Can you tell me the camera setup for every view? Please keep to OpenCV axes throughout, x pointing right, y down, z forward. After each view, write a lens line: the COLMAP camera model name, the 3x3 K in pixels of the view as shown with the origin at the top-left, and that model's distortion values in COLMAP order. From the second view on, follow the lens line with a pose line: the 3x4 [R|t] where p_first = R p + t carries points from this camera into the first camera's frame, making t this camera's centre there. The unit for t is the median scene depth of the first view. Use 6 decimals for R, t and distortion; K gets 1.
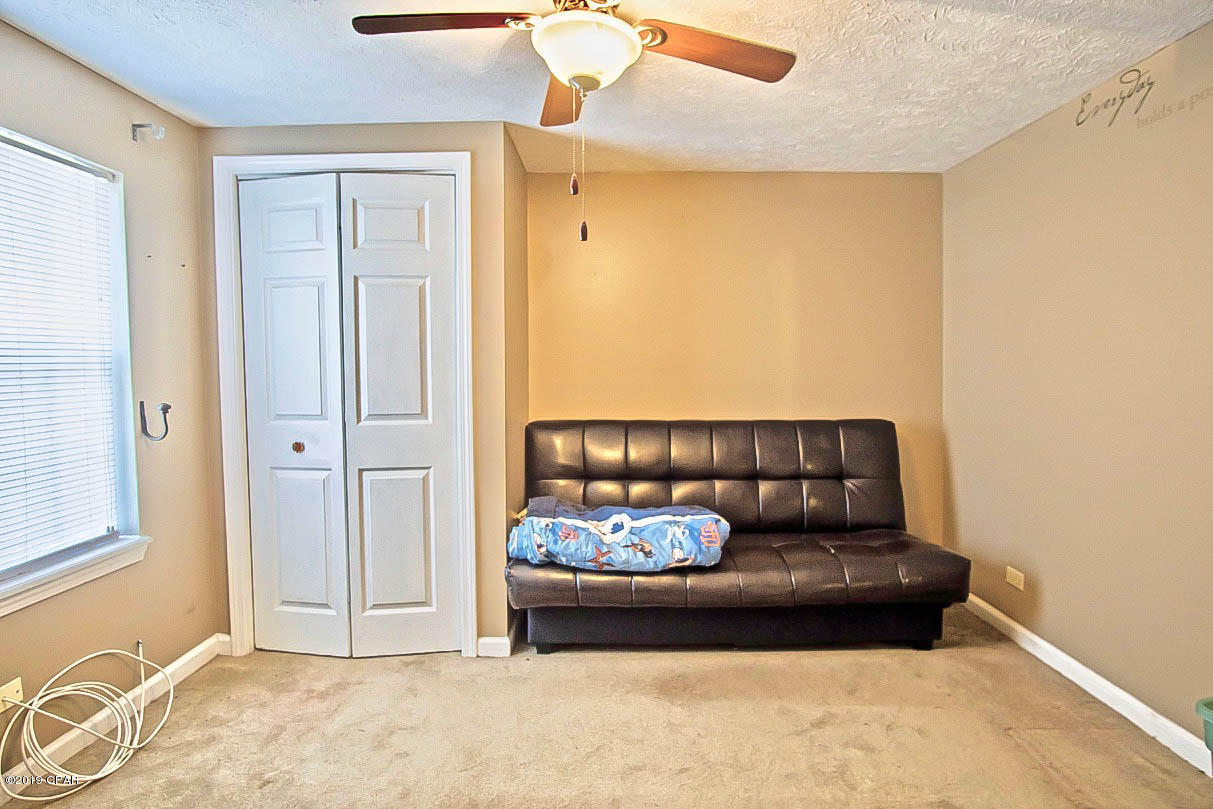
lens RADIAL K [[648.0, 0, 606.5], [0, 648.0, 404.5], [0, 0, 1]] dist [-0.003833, -0.000090]
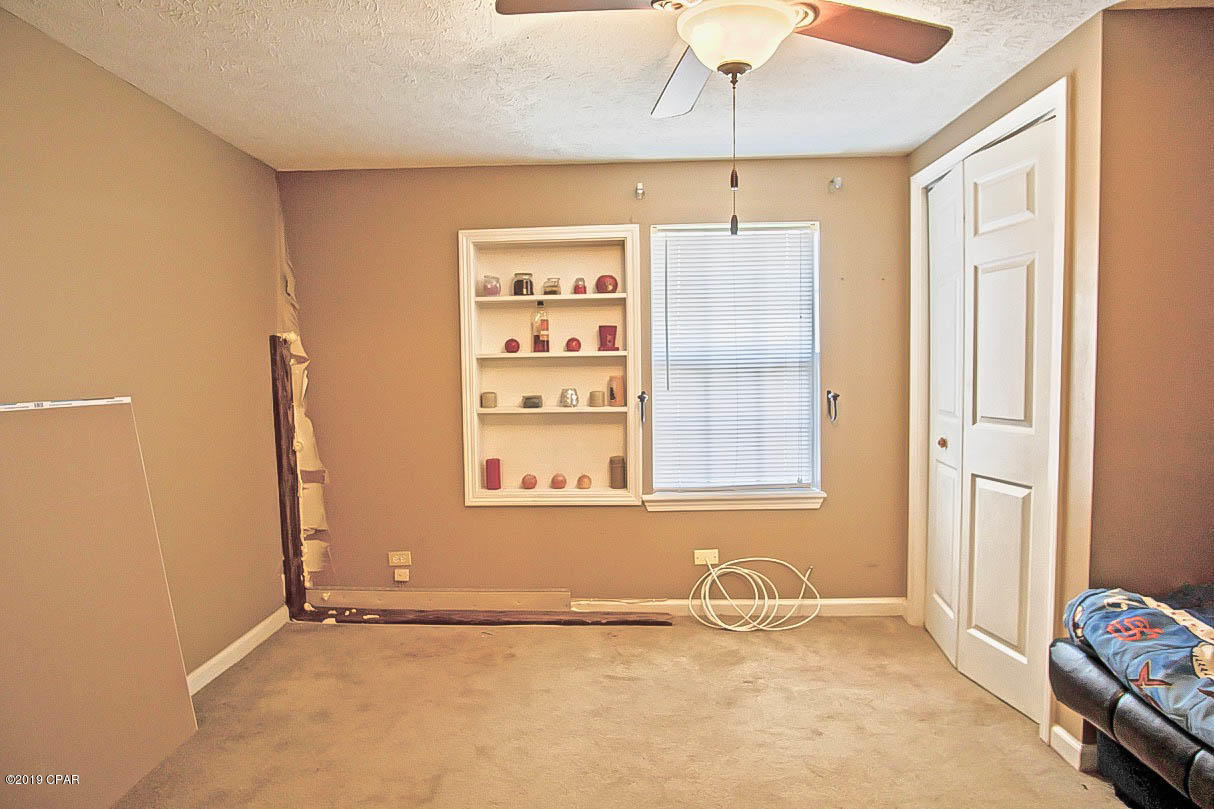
lens RADIAL K [[657.1, 0, 607.5], [0, 657.1, 397.4], [0, 0, 1]] dist [-0.036216, 0.010604]
pose [[0.009265, 0.049722, -0.998720, 0.558069], [-0.044154, 0.997809, 0.049267, -0.033206], [0.998982, 0.043641, 0.011440, 0.485873]]
